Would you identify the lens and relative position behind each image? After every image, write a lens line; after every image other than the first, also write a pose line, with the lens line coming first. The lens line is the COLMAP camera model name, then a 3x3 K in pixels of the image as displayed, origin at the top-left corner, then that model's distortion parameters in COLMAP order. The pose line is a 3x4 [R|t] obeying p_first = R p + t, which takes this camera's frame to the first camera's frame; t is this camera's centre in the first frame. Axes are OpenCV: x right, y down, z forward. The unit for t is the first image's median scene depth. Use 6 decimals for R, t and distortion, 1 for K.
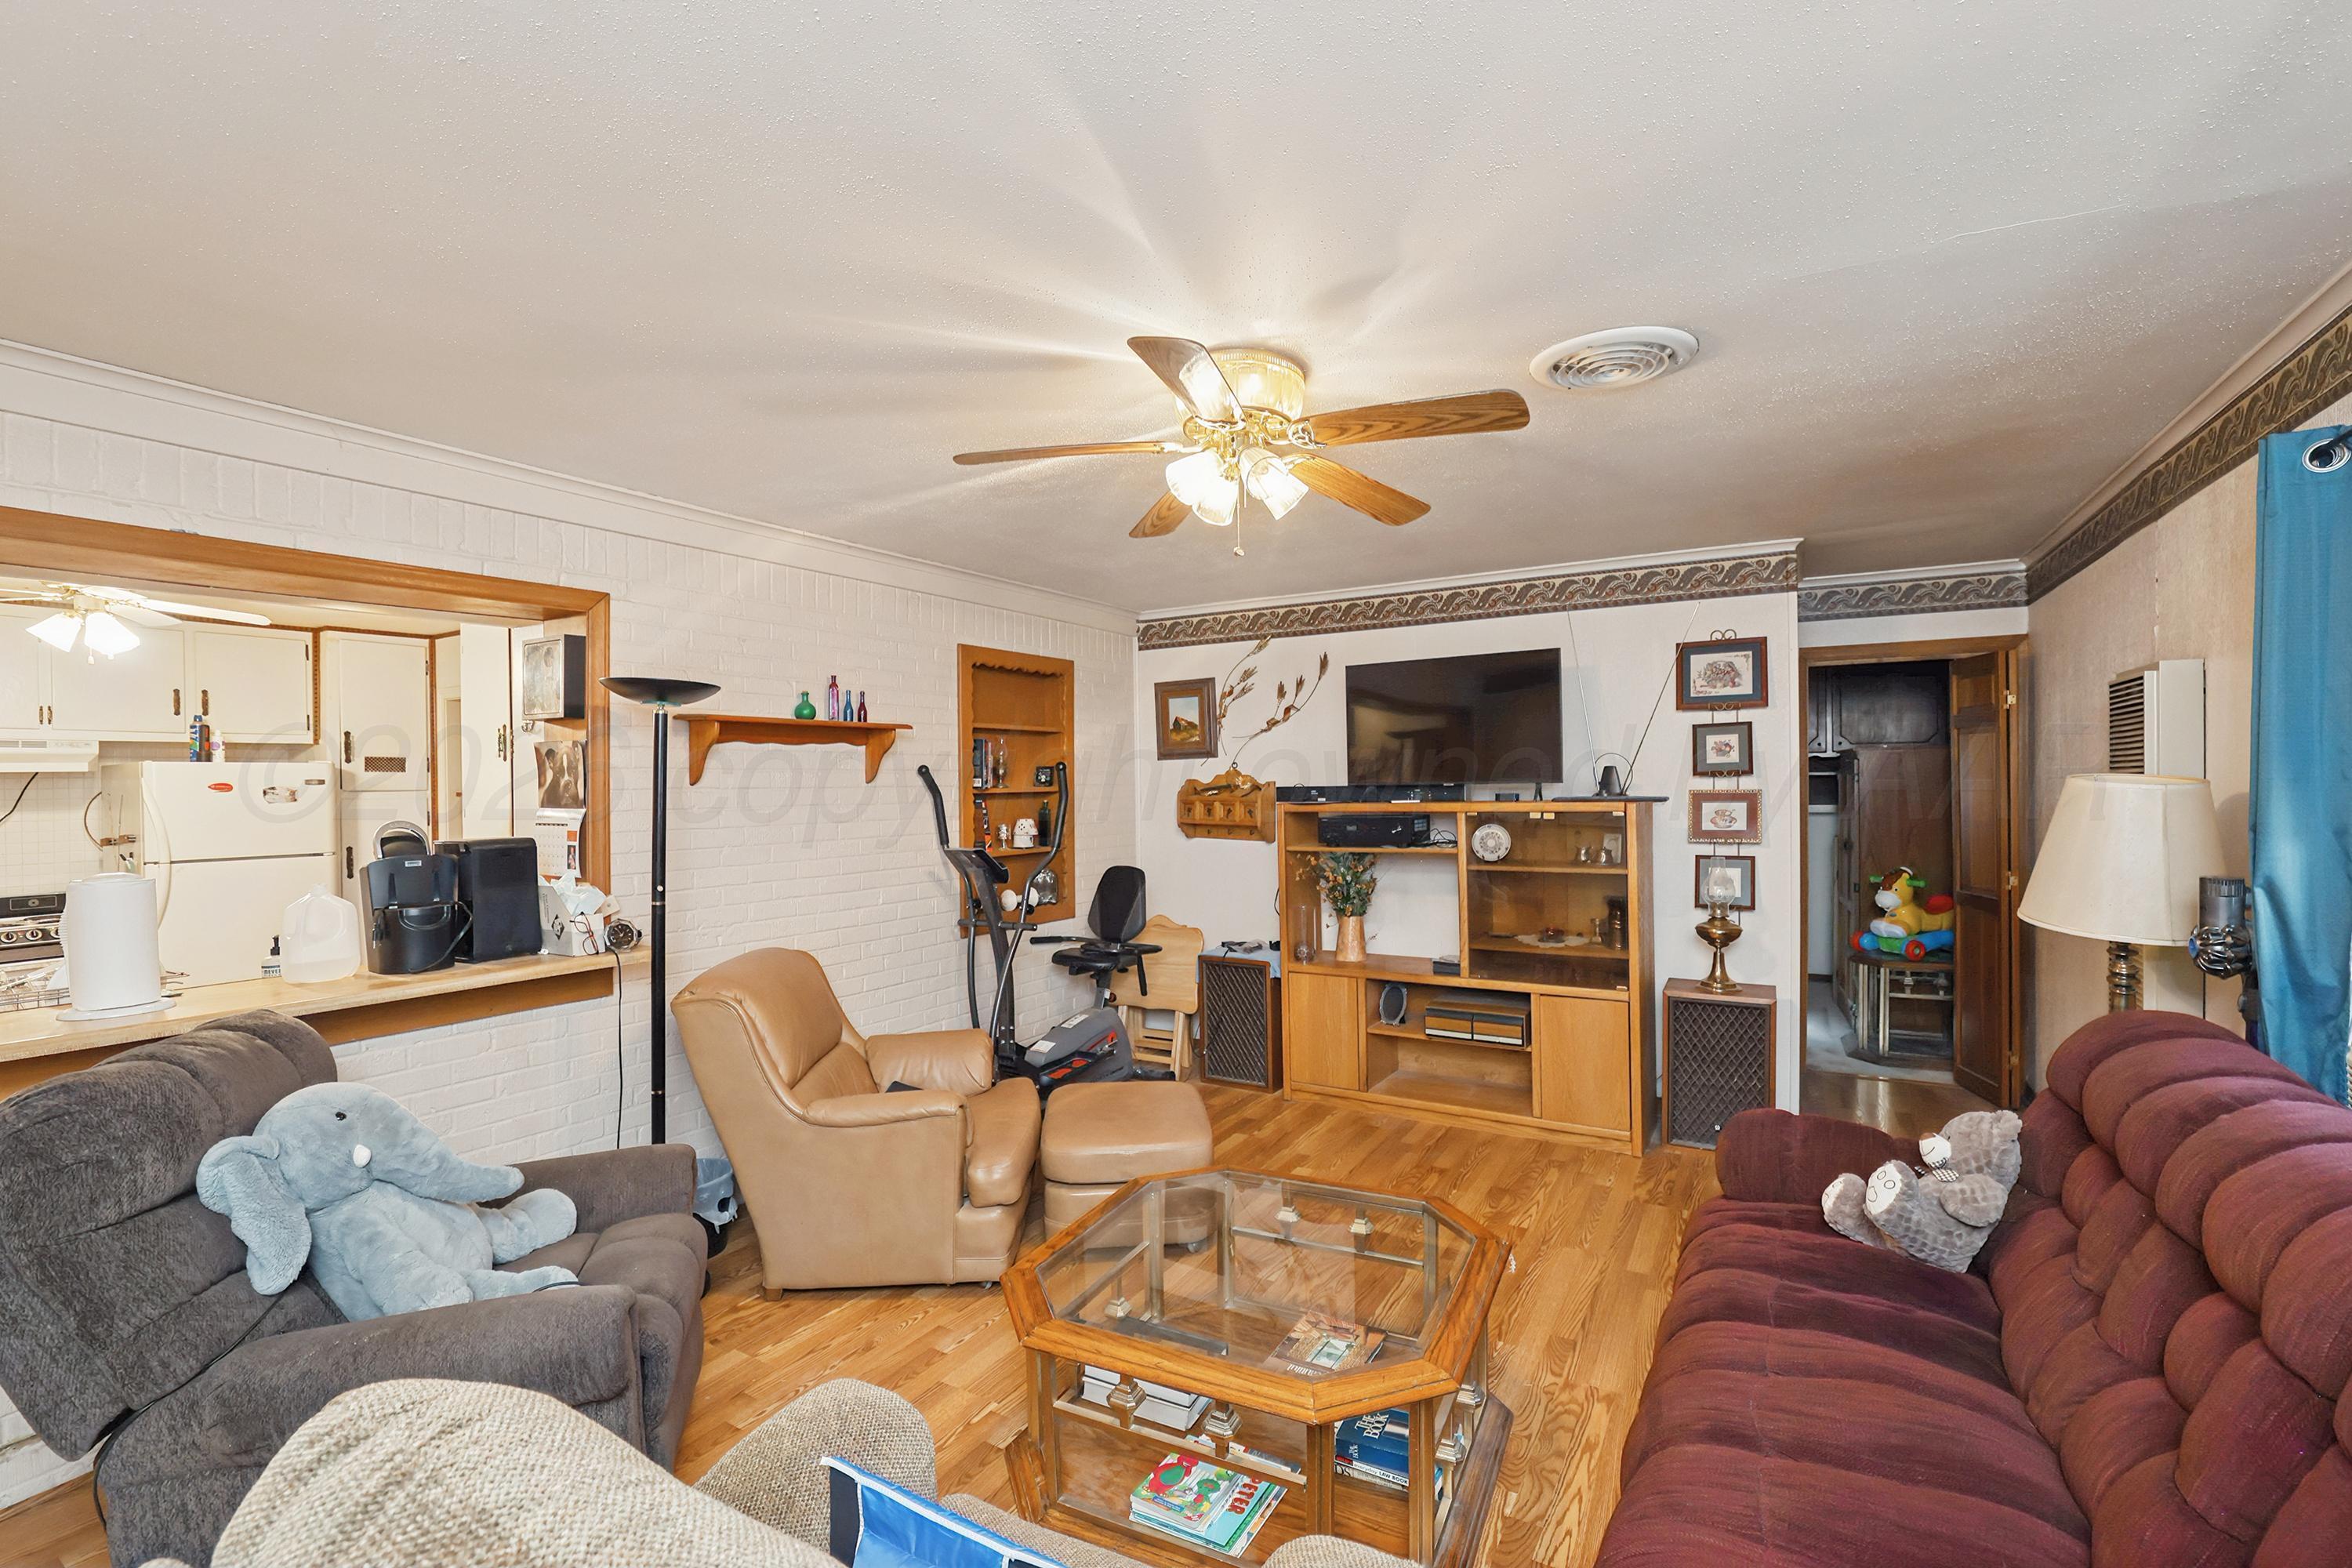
lens RADIAL K [[1037.4, 0, 1173.0], [0, 1037.4, 789.1], [0, 0, 1]] dist [0.001315, 0.000438]
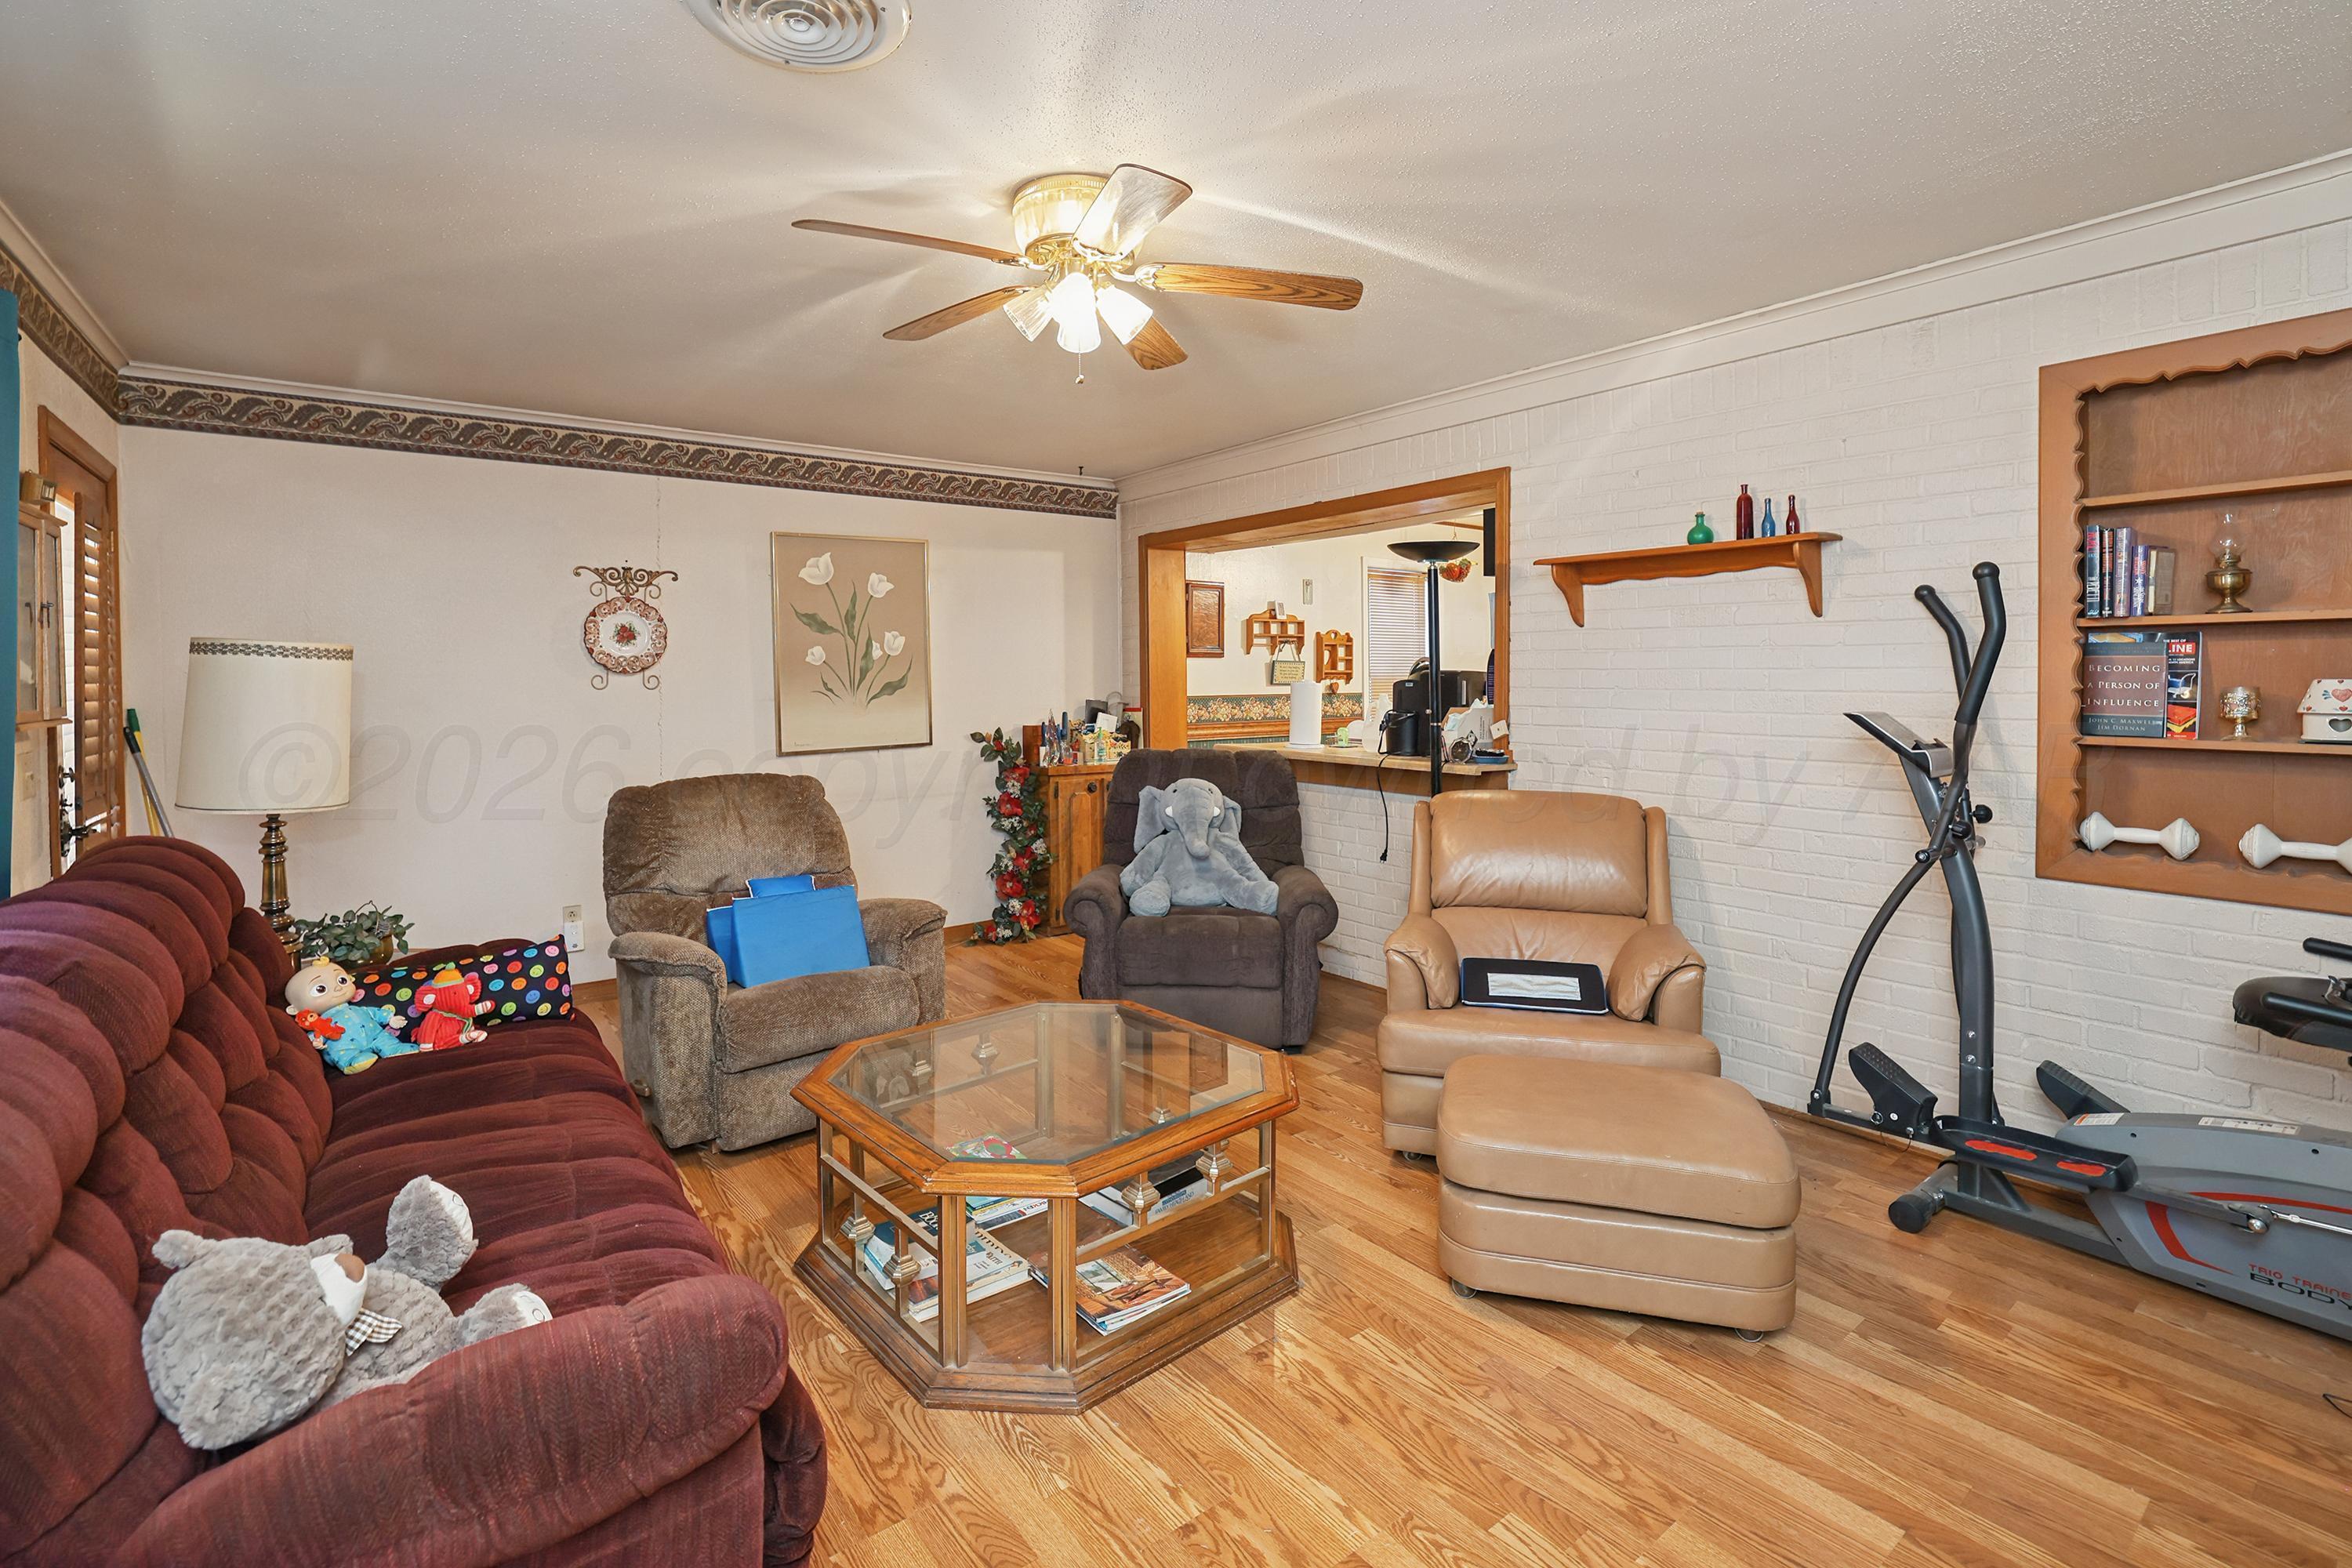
lens RADIAL K [[1037.4, 0, 1161.2], [0, 1037.4, 671.3], [0, 0, 1]] dist [0.001315, 0.000438]
pose [[-0.368097, 0.025263, -0.929444, 0.886420], [0.007073, 0.999678, 0.024371, 0.019290], [0.929761, 0.002397, -0.368157, 1.310941]]
